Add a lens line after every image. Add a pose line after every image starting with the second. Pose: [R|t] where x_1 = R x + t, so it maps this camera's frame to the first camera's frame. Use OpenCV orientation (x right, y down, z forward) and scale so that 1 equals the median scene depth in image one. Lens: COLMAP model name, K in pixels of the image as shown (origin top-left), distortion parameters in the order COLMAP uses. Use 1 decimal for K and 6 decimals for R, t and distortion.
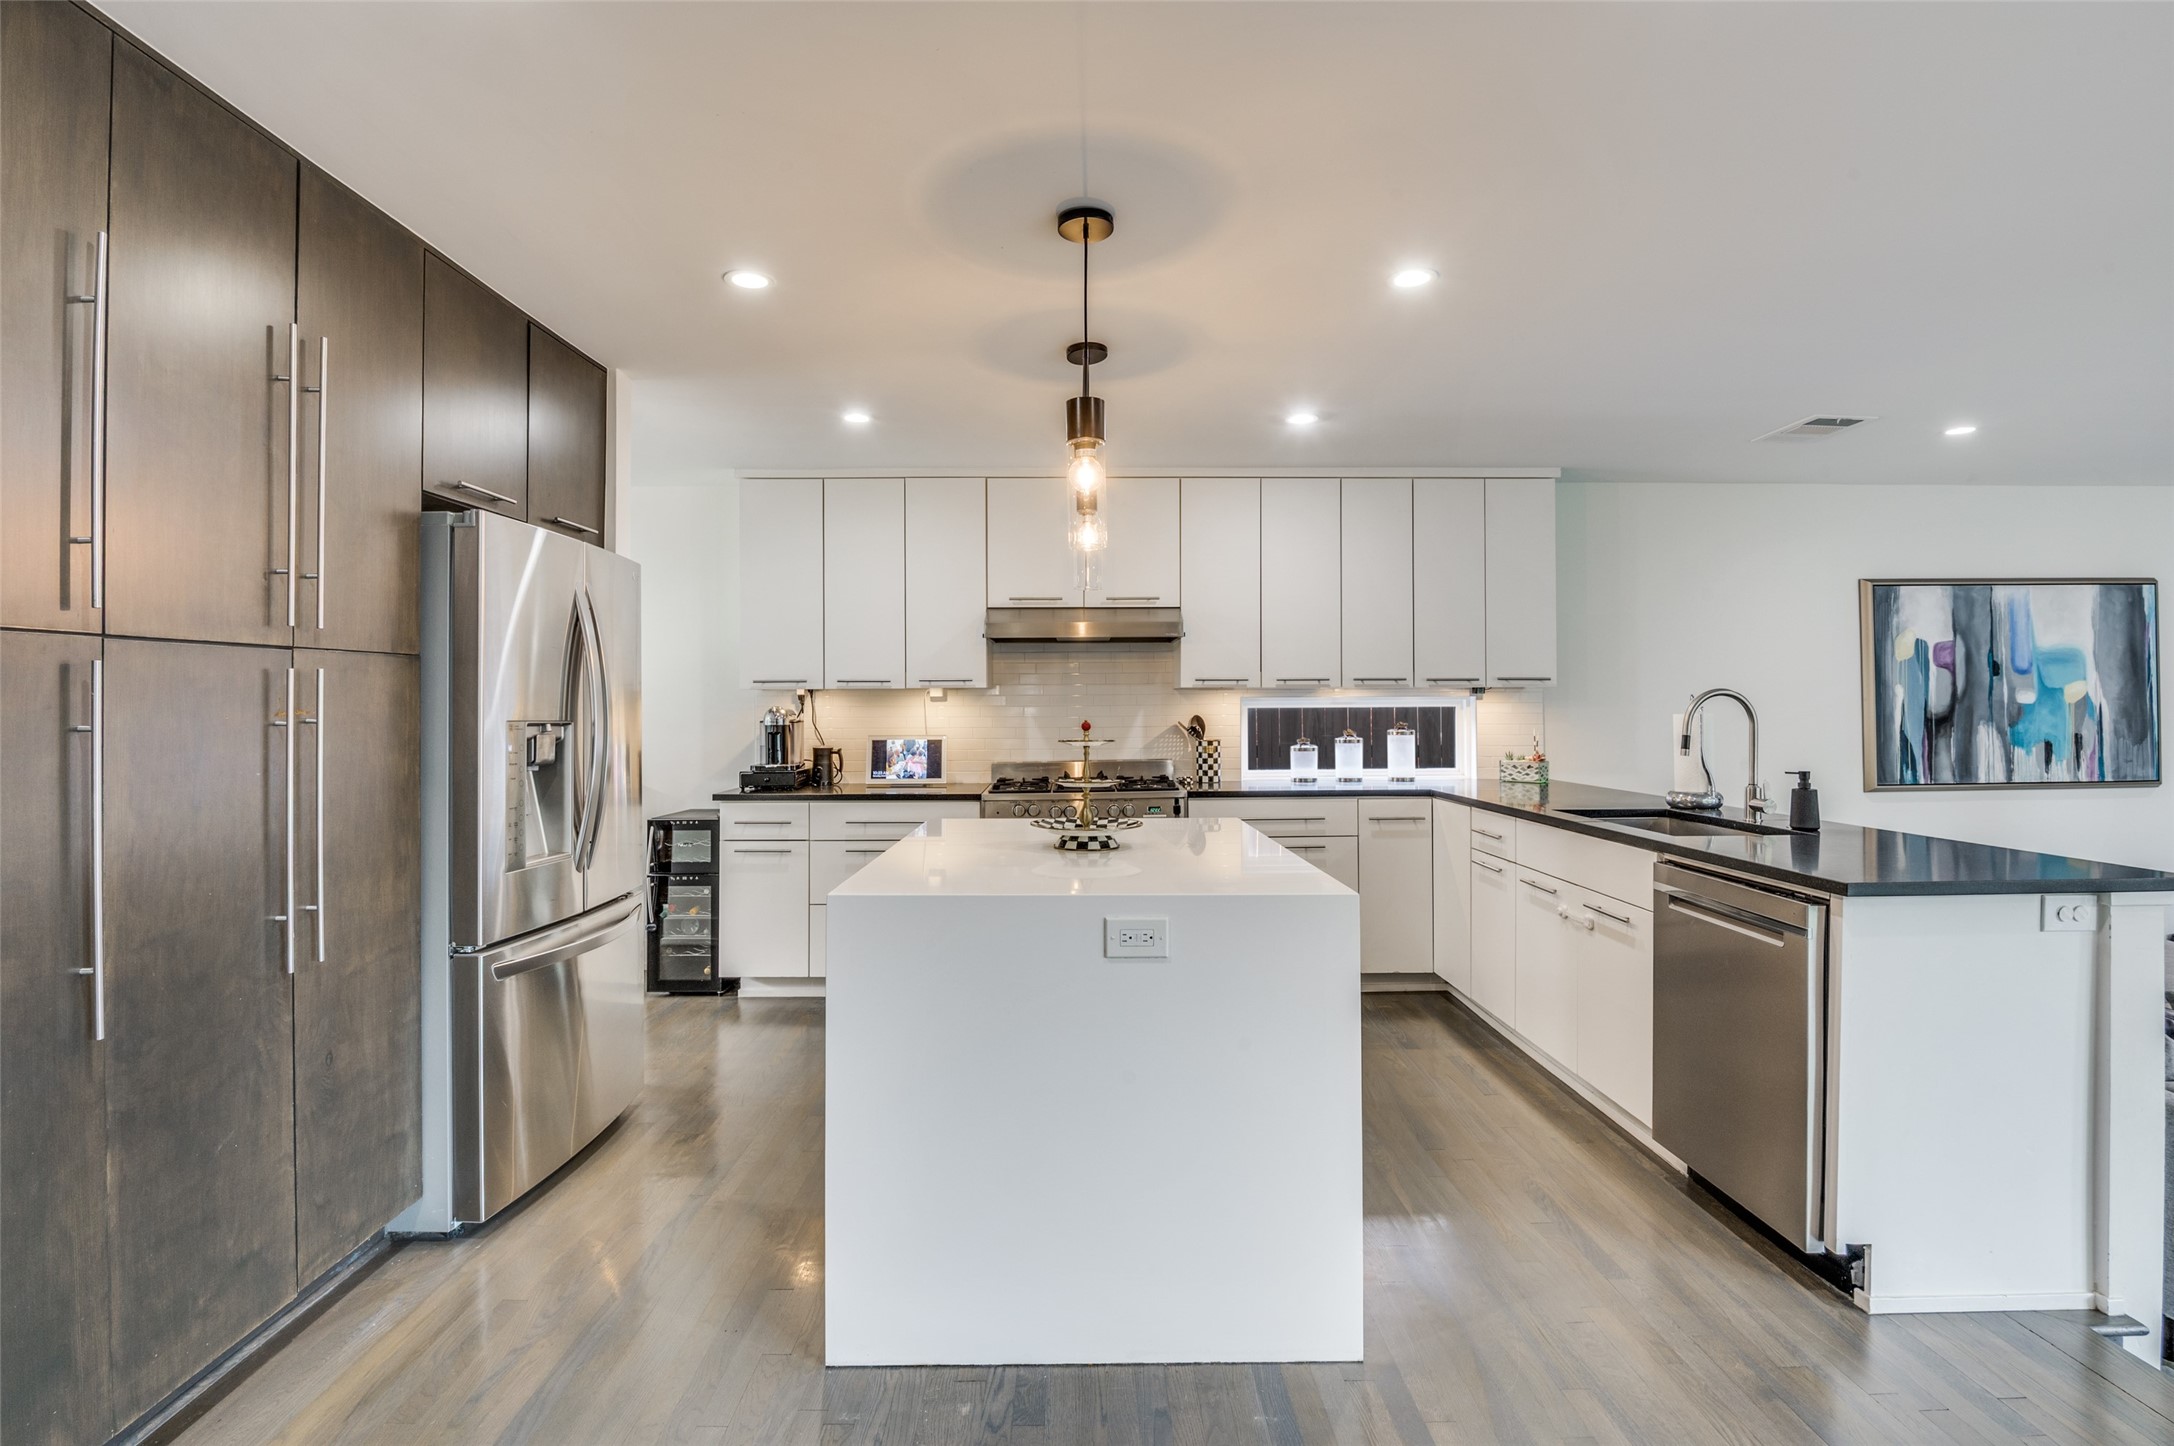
lens RADIAL K [[1034.9, 0, 1068.7], [0, 1034.9, 696.3], [0, 0, 1]] dist [-0.023849, -0.001789]
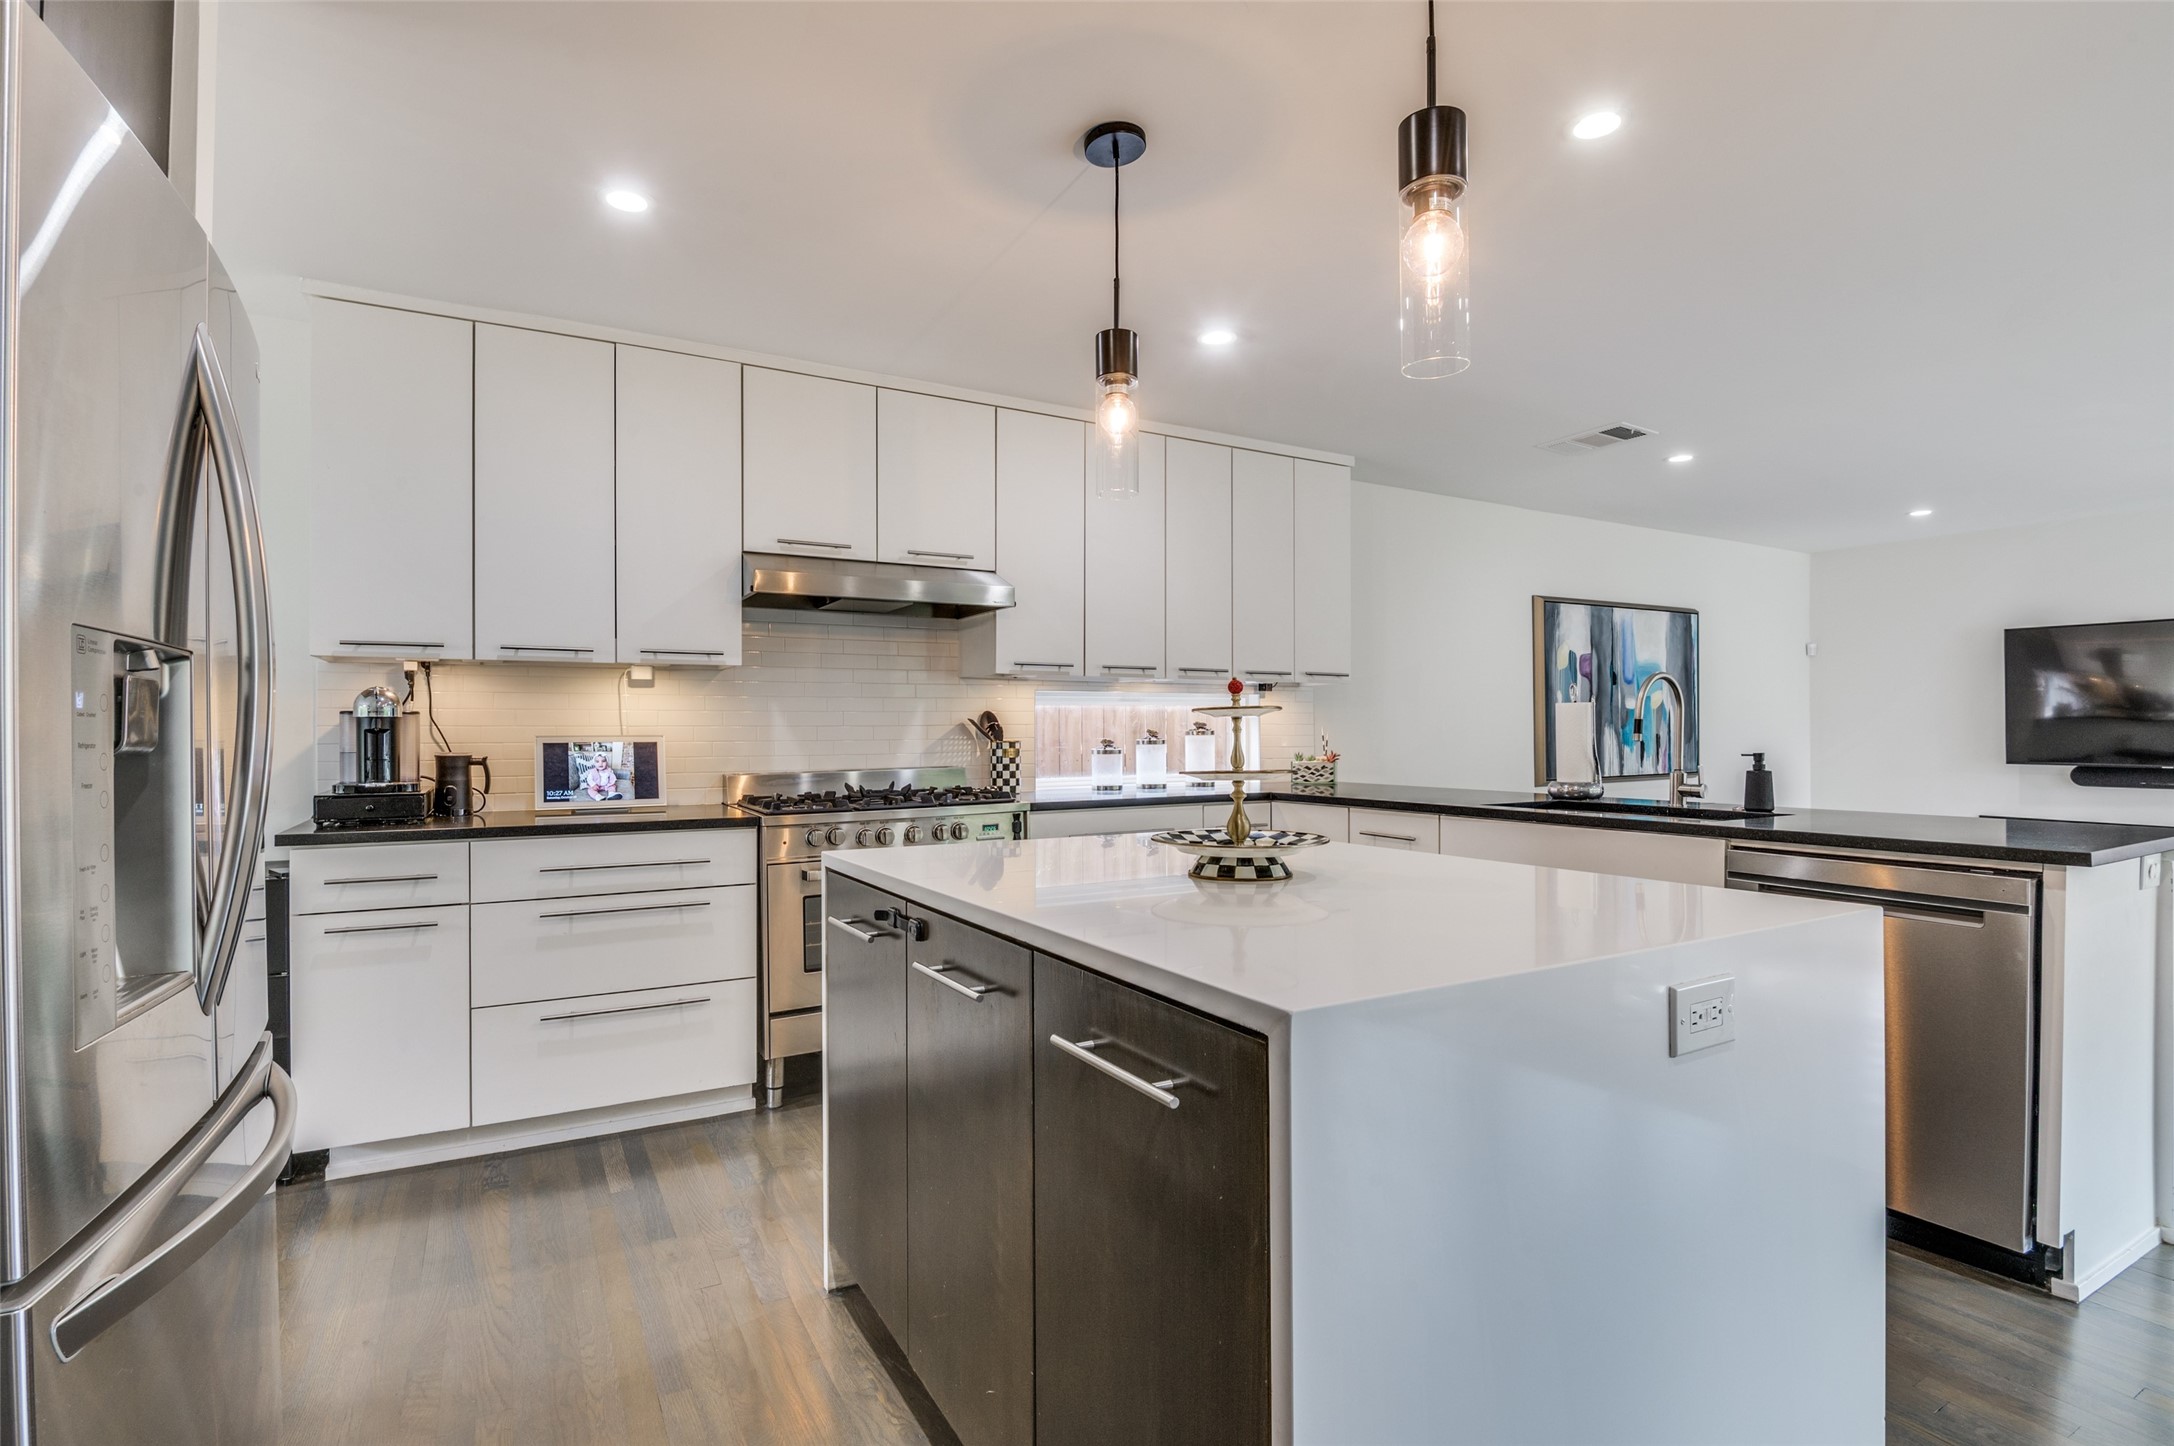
lens RADIAL K [[1034.9, 0, 1076.4], [0, 1034.9, 723.0], [0, 0, 1]] dist [-0.023849, -0.001789]
pose [[0.873807, 0.004673, 0.486251, -0.207004], [-0.004723, 0.999988, -0.001123, 0.028391], [-0.486251, -0.001315, 0.873818, 0.264172]]
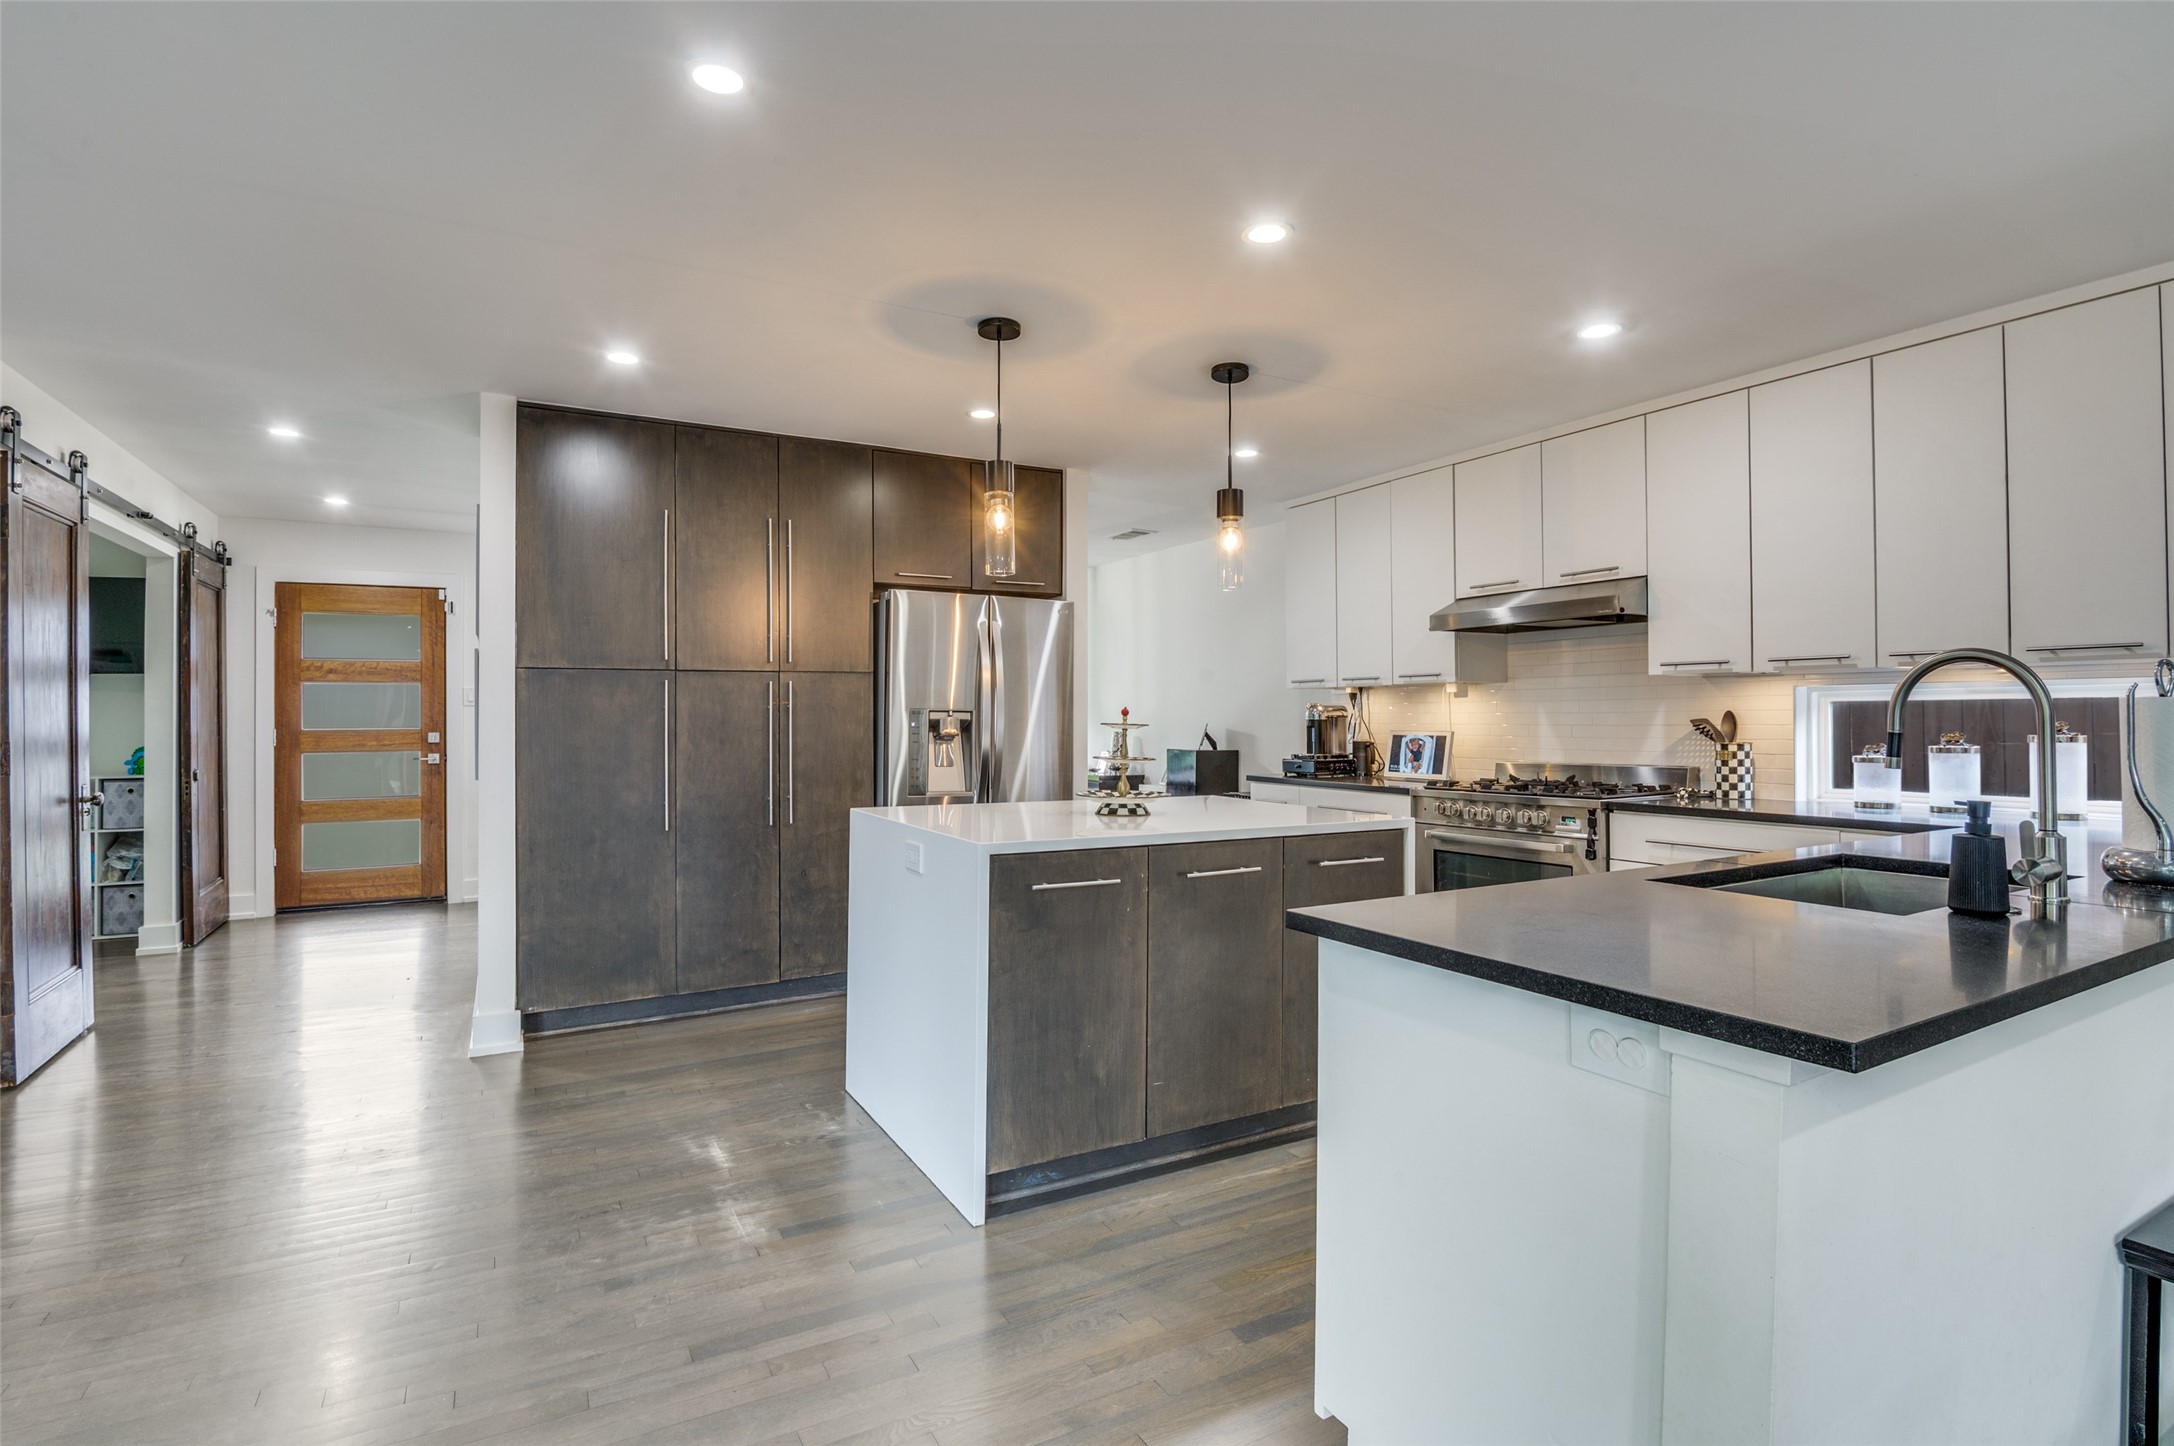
lens RADIAL K [[1034.9, 0, 1053.6], [0, 1034.9, 702.0], [0, 0, 1]] dist [-0.023849, -0.001789]
pose [[0.472161, -0.008908, -0.881467, 0.557485], [0.006271, 0.999958, -0.006747, 0.013722], [0.881490, -0.002342, 0.472197, 0.199082]]
